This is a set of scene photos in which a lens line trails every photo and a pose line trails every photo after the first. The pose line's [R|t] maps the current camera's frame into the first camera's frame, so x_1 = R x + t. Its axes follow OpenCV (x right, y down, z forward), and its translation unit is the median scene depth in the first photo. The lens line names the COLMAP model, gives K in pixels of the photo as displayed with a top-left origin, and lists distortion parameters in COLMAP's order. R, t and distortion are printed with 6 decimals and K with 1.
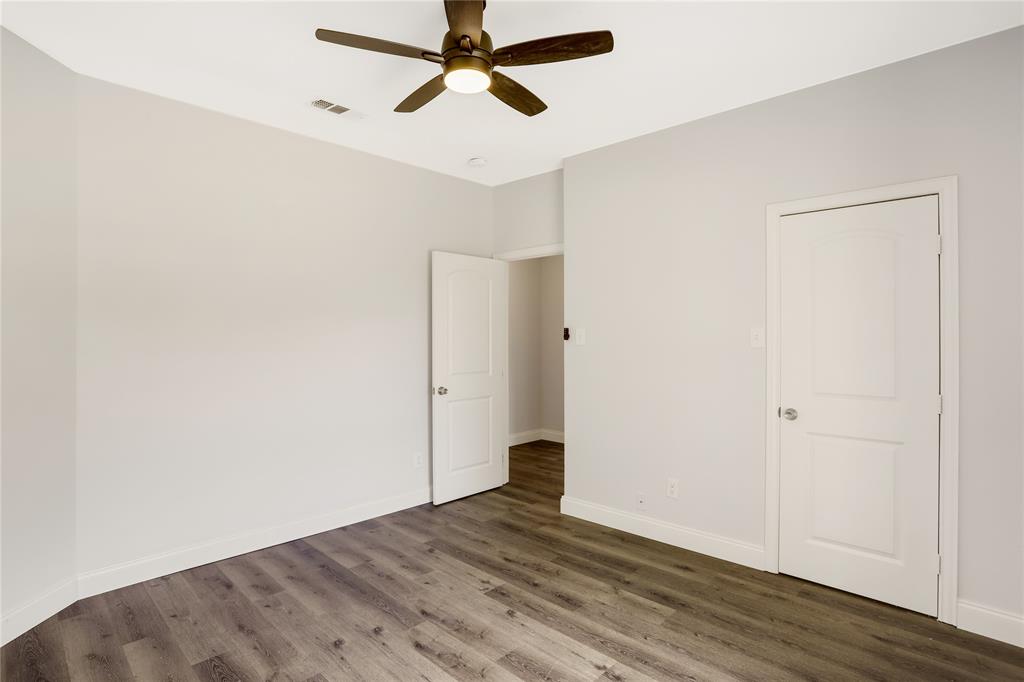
lens RADIAL K [[503.3, 0, 506.3], [0, 503.3, 343.2], [0, 0, 1]] dist [-0.065536, 0.027846]
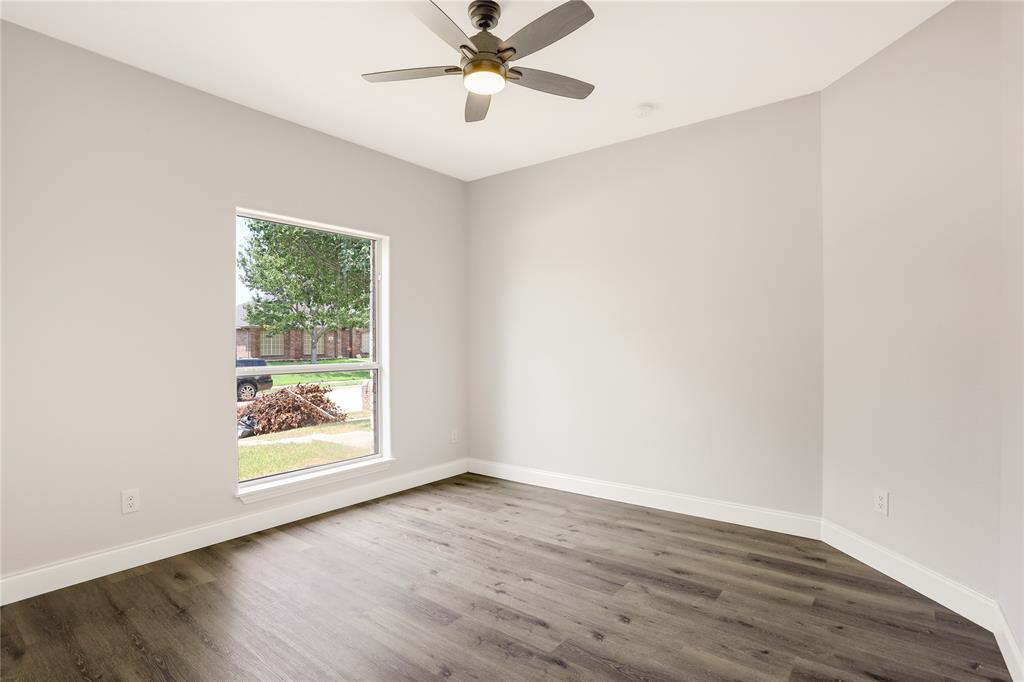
lens RADIAL K [[503.3, 0, 506.3], [0, 503.3, 343.2], [0, 0, 1]] dist [-0.065536, 0.027846]
pose [[-0.994821, 0.004133, -0.101557, -0.009118], [0.002789, 0.999907, 0.013373, 0.046680], [0.101603, 0.013021, -0.994740, 1.935434]]
